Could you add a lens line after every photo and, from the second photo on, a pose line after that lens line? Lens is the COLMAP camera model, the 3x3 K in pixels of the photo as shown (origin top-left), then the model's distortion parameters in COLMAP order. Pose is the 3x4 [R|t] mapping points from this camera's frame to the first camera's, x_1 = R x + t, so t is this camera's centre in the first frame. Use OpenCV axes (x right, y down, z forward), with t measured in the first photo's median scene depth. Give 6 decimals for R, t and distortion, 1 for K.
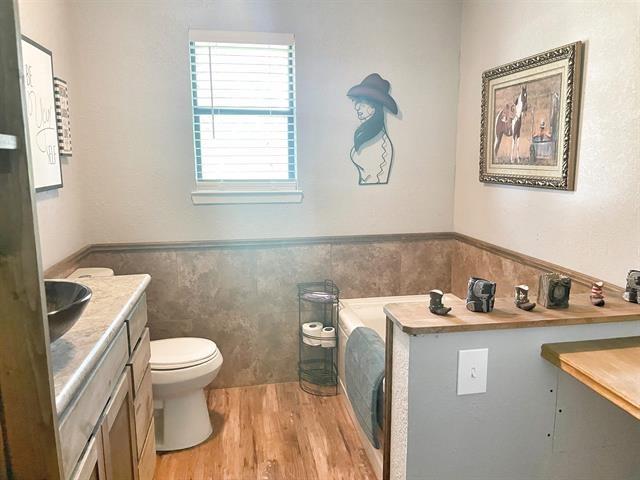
lens RADIAL K [[481.8, 0, 320.9], [0, 481.8, 238.9], [0, 0, 1]] dist [0.059416, 0.002586]
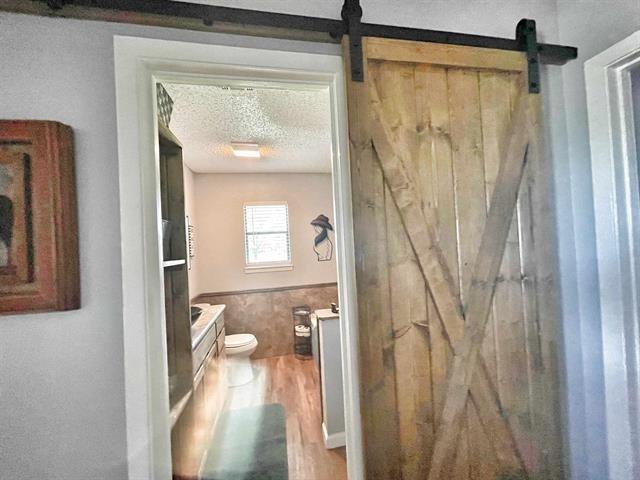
lens RADIAL K [[257.0, 0, 319.7], [0, 257.0, 239.9], [0, 0, 1]] dist [-0.001983, -0.000803]
pose [[0.998747, -0.049704, 0.005887, 0.086922], [0.049953, 0.982514, -0.179360, 0.007110], [0.003131, 0.179429, 0.983766, -0.216539]]
